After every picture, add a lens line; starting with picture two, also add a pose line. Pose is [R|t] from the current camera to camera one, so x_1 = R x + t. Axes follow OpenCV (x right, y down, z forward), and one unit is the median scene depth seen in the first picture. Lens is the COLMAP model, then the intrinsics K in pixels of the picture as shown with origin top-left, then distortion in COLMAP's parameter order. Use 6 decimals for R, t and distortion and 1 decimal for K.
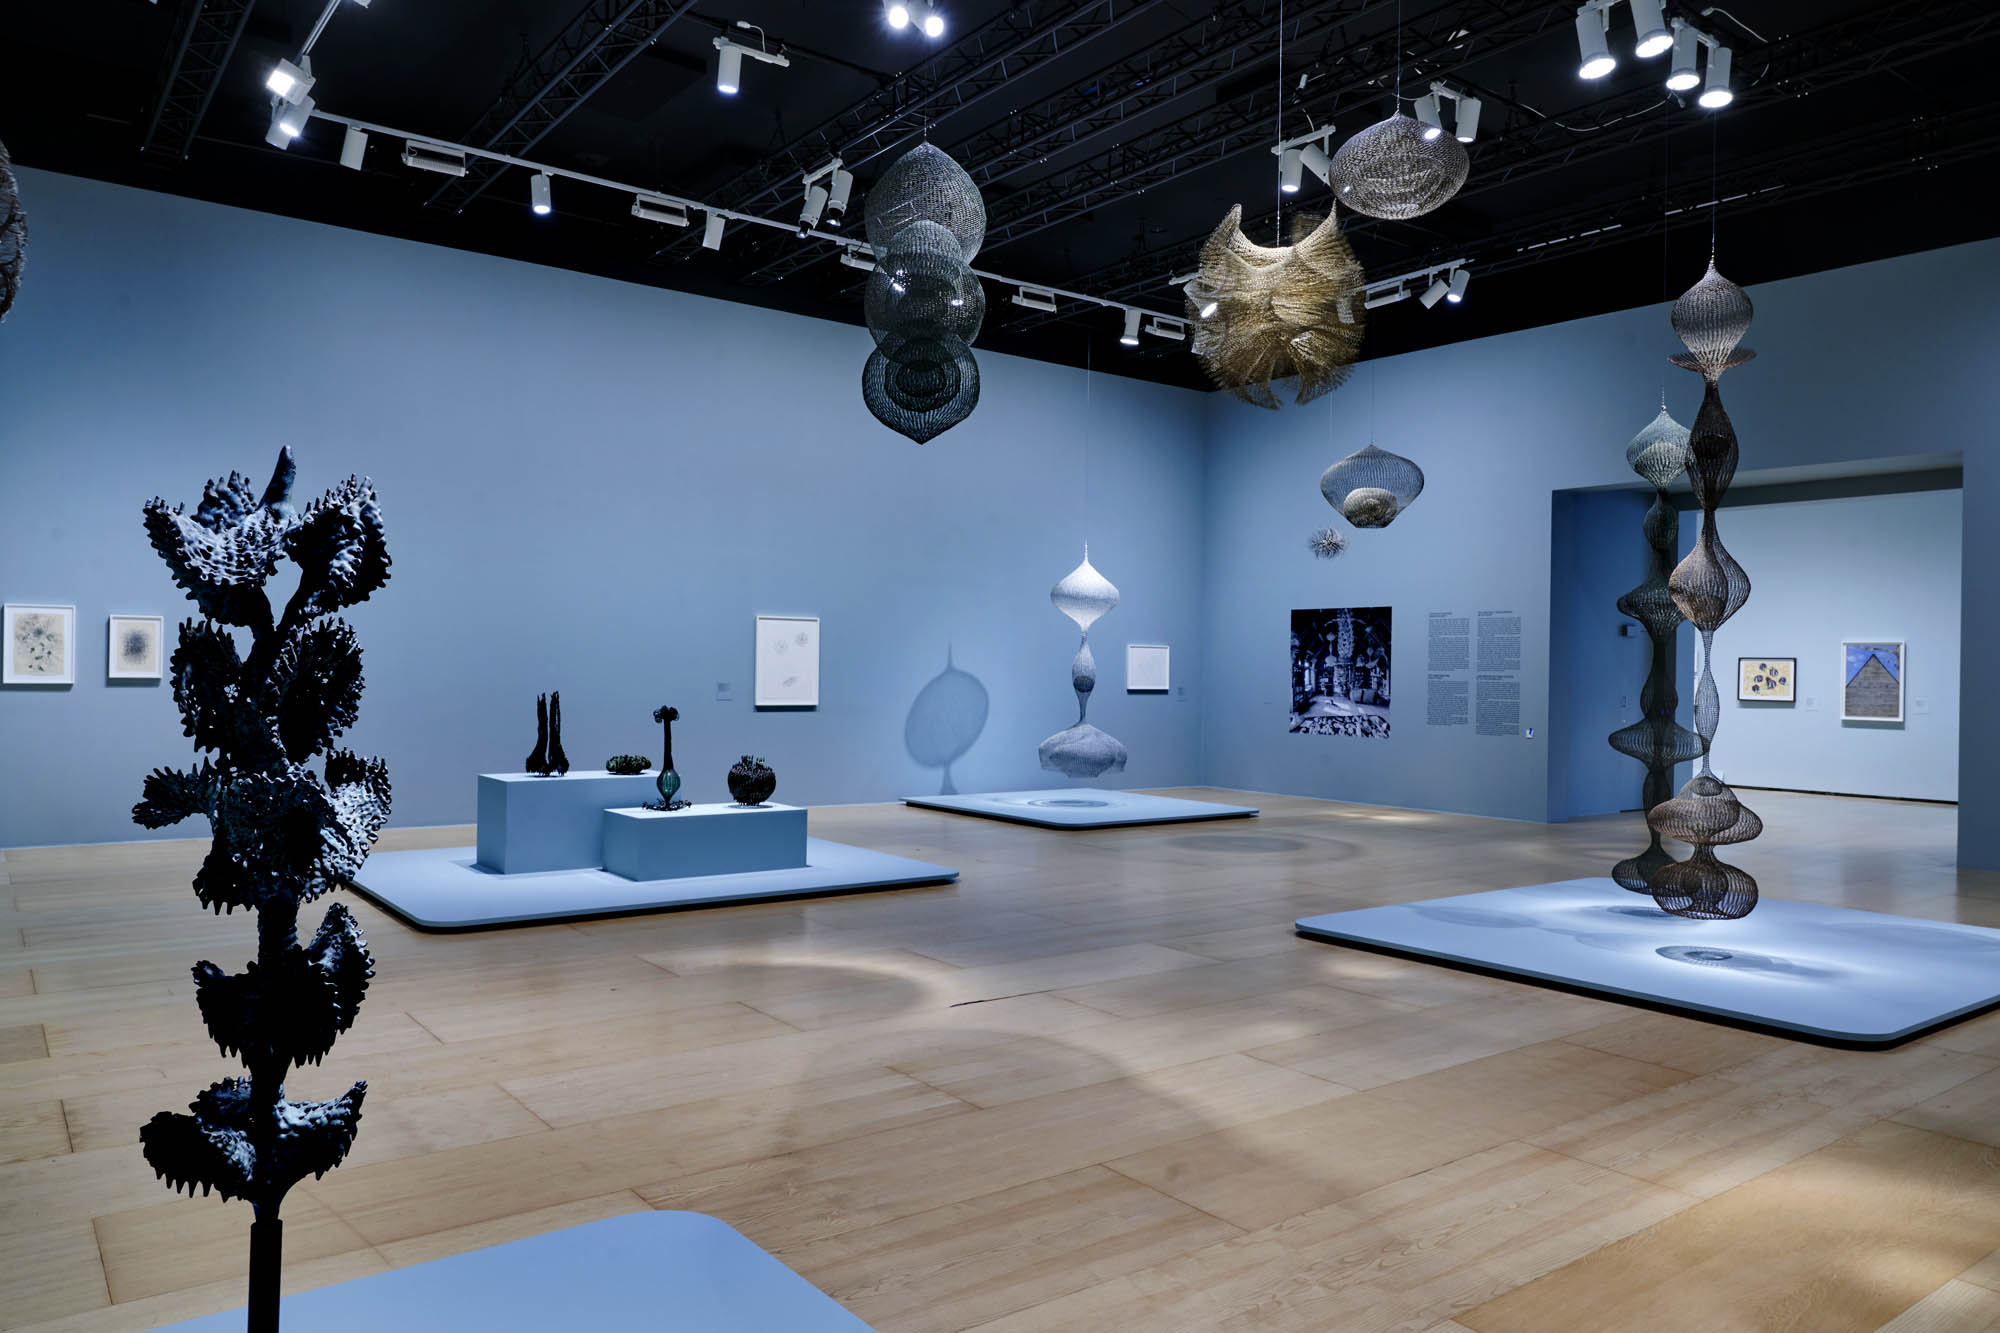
lens RADIAL K [[1375.0, 0, 1007.7], [0, 1375.0, 666.7], [0, 0, 1]] dist [-0.001961, 0.001781]
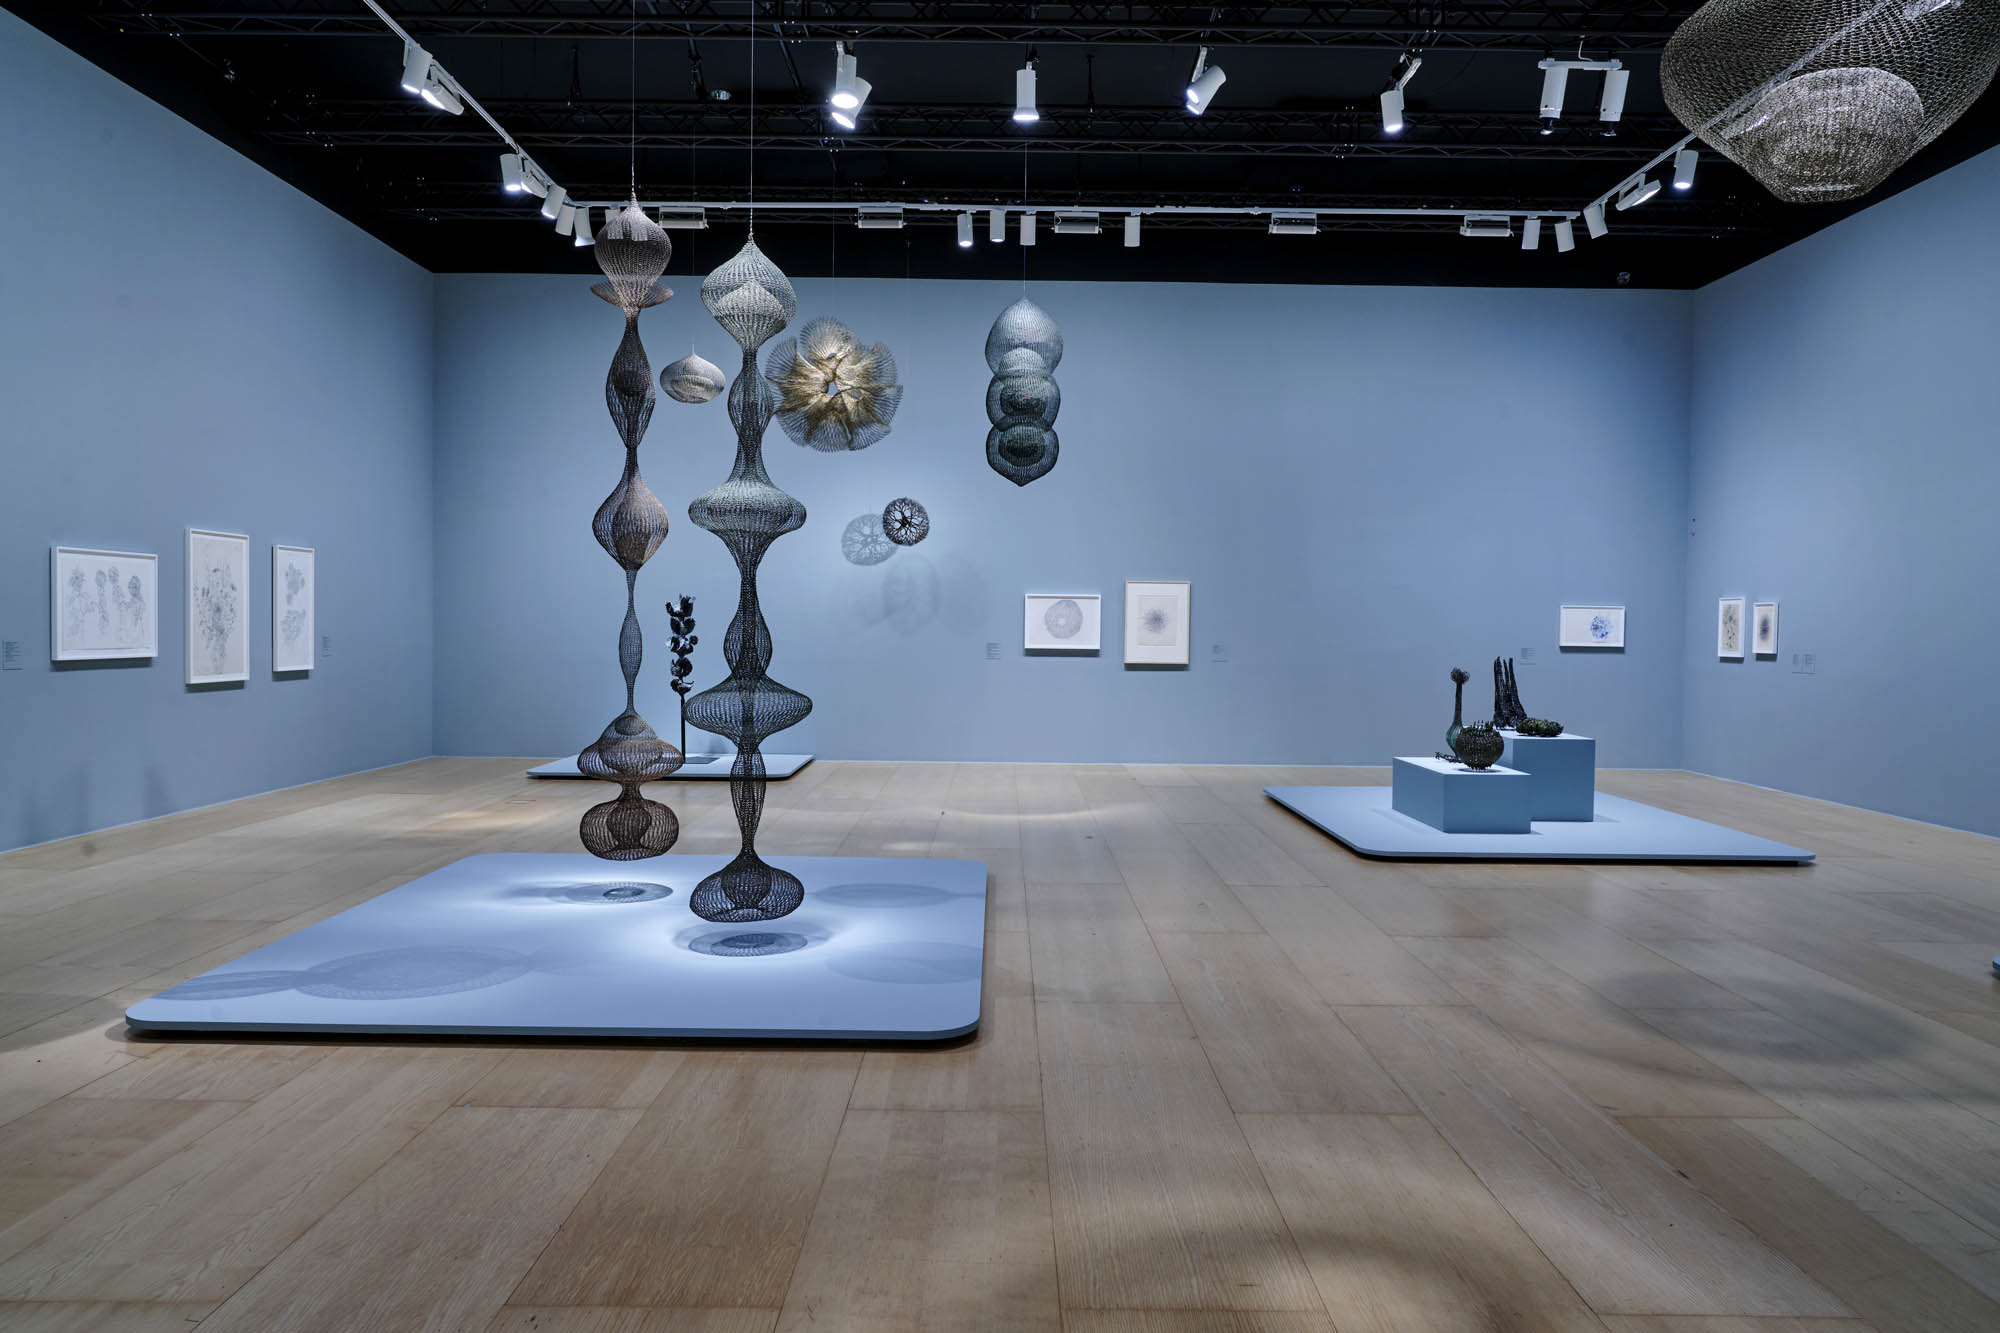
lens RADIAL K [[1387.1, 0, 1020.7], [0, 1387.1, 663.4], [0, 0, 1]] dist [0.001439, 0.002355]
pose [[-0.600282, -0.002508, -0.799784, 0.659682], [-0.021526, 0.999683, 0.013022, 0.013072], [0.799499, 0.025034, -0.600146, 1.060103]]
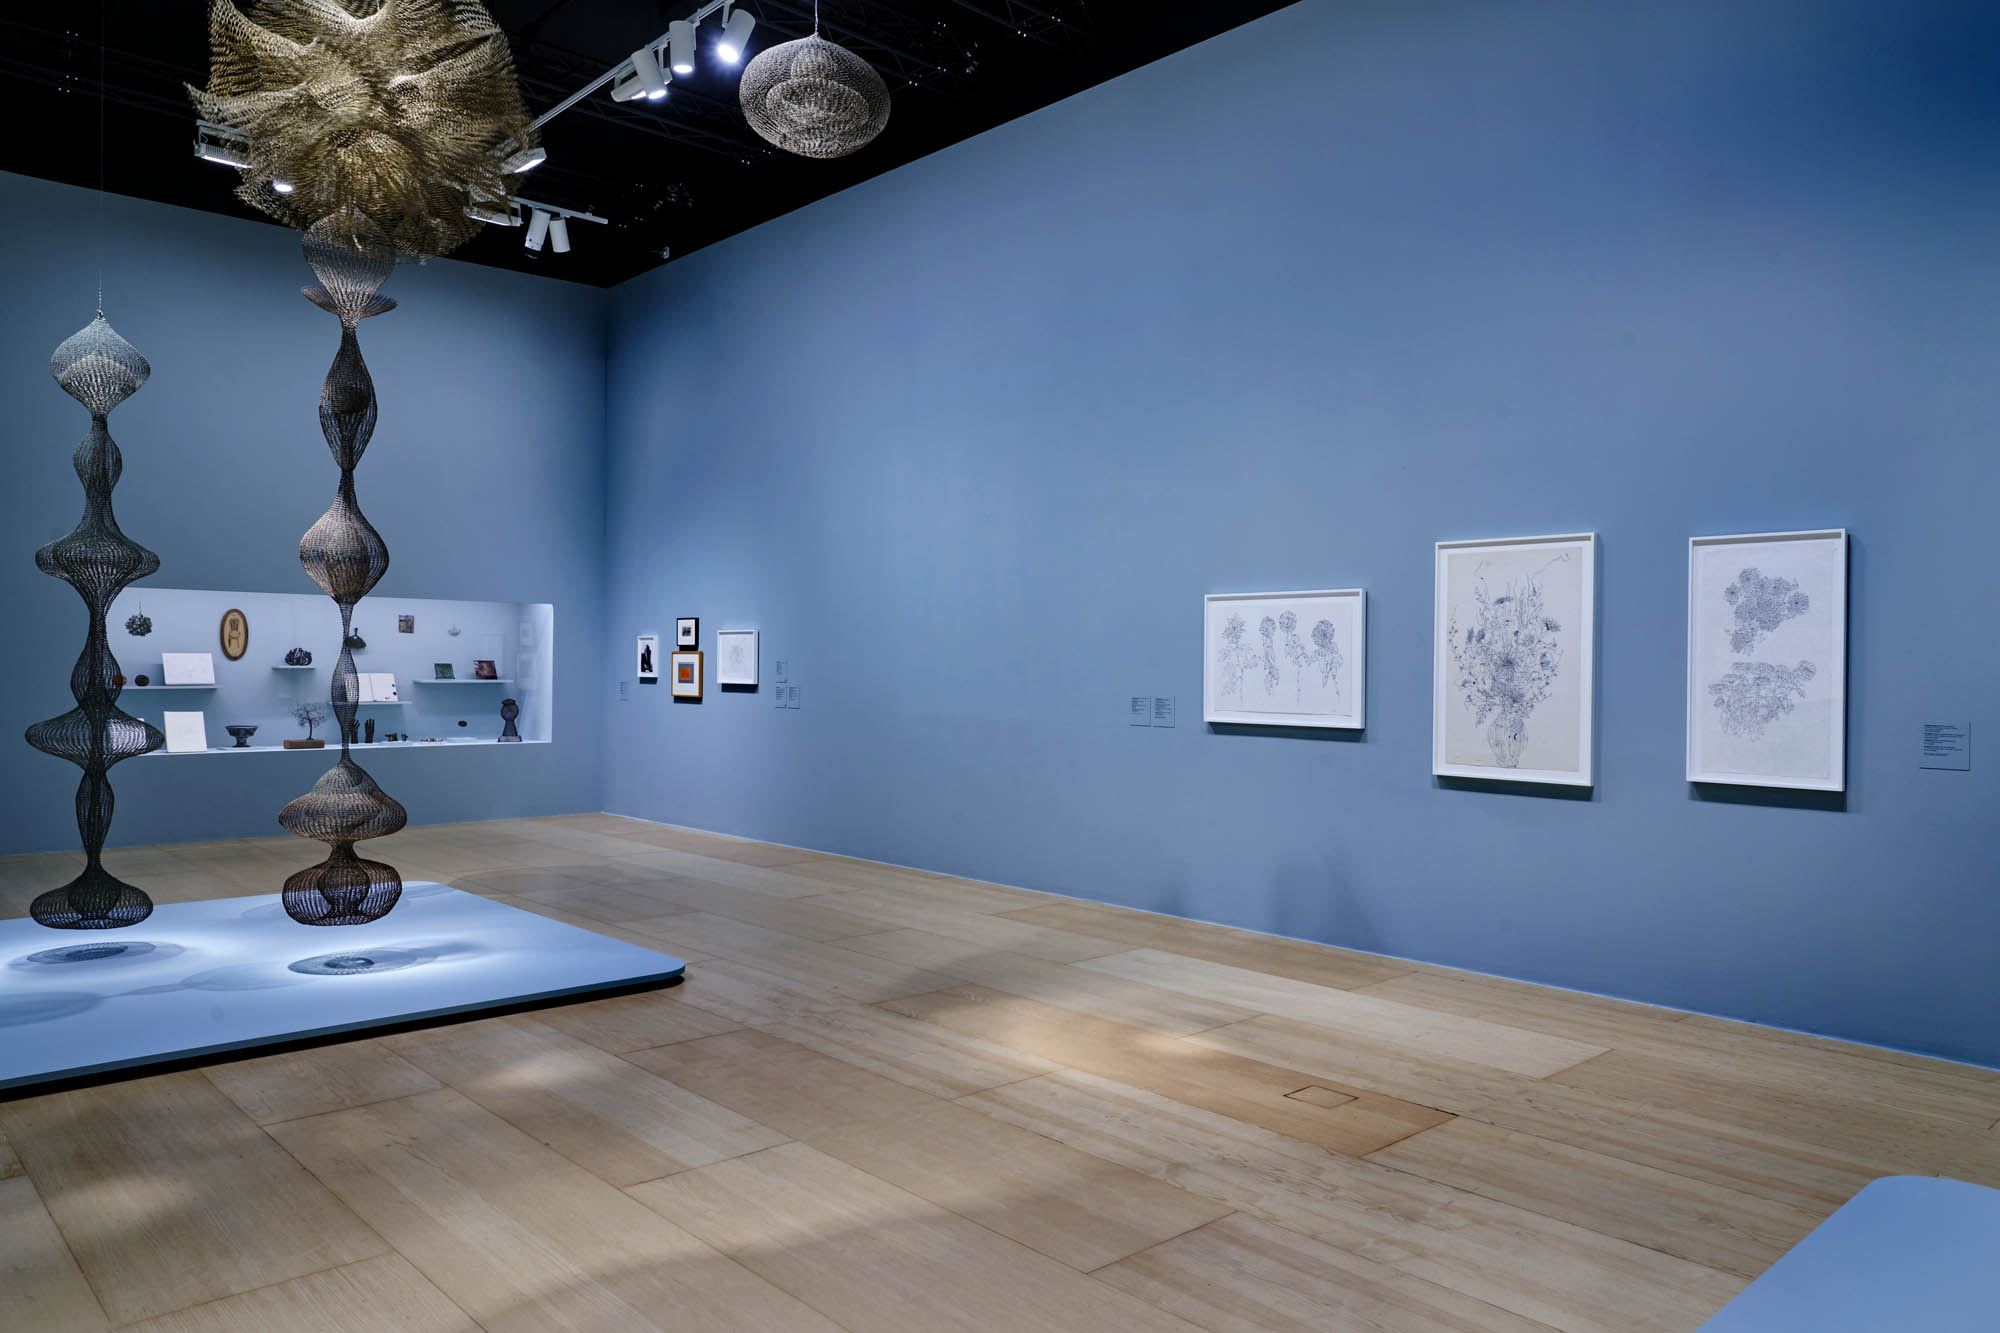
lens RADIAL K [[1375.0, 0, 1007.7], [0, 1375.0, 666.7], [0, 0, 1]] dist [-0.001961, 0.001781]
pose [[-0.097402, -0.018193, 0.995079, -0.245687], [-0.013256, 0.999768, 0.016981, -0.003535], [-0.995157, -0.011537, -0.097620, 0.379473]]
